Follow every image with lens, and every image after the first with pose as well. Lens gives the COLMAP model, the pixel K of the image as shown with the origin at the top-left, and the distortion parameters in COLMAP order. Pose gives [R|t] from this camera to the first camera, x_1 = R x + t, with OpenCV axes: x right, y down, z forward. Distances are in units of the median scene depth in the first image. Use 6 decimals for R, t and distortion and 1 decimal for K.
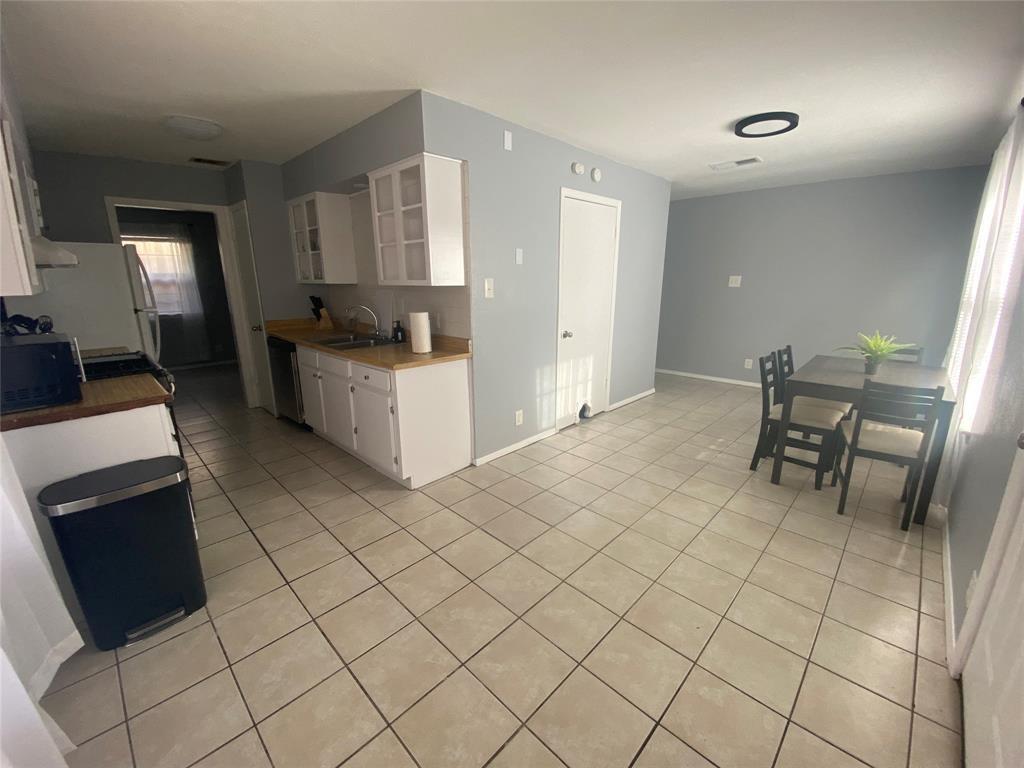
lens RADIAL K [[419.5, 0, 512.0], [0, 419.5, 384.0], [0, 0, 1]] dist [0.030593, -0.000069]
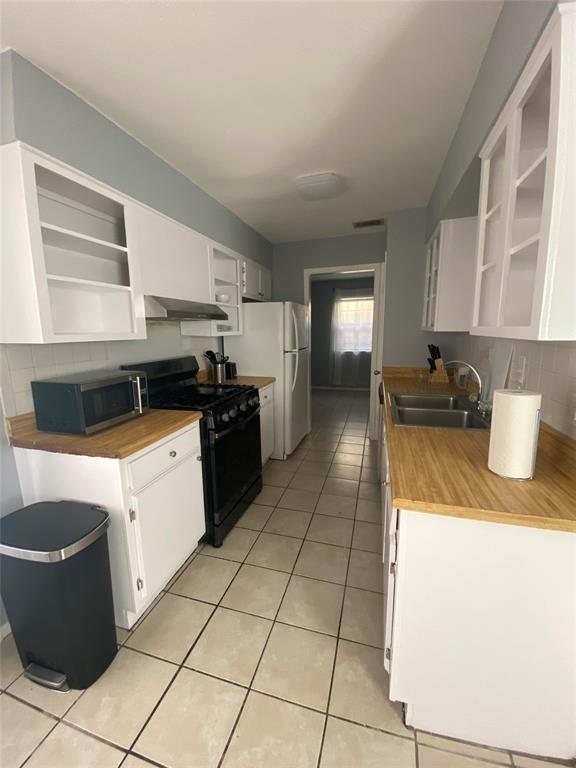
lens RADIAL K [[314.0, 0, 288.0], [0, 314.0, 384.0], [0, 0, 1]] dist [-0.038477, -0.000079]
pose [[0.474444, 0.155432, -0.866455, -0.044714], [-0.208926, 0.976046, 0.060690, -0.143014], [0.855133, 0.152231, 0.495553, 0.590552]]
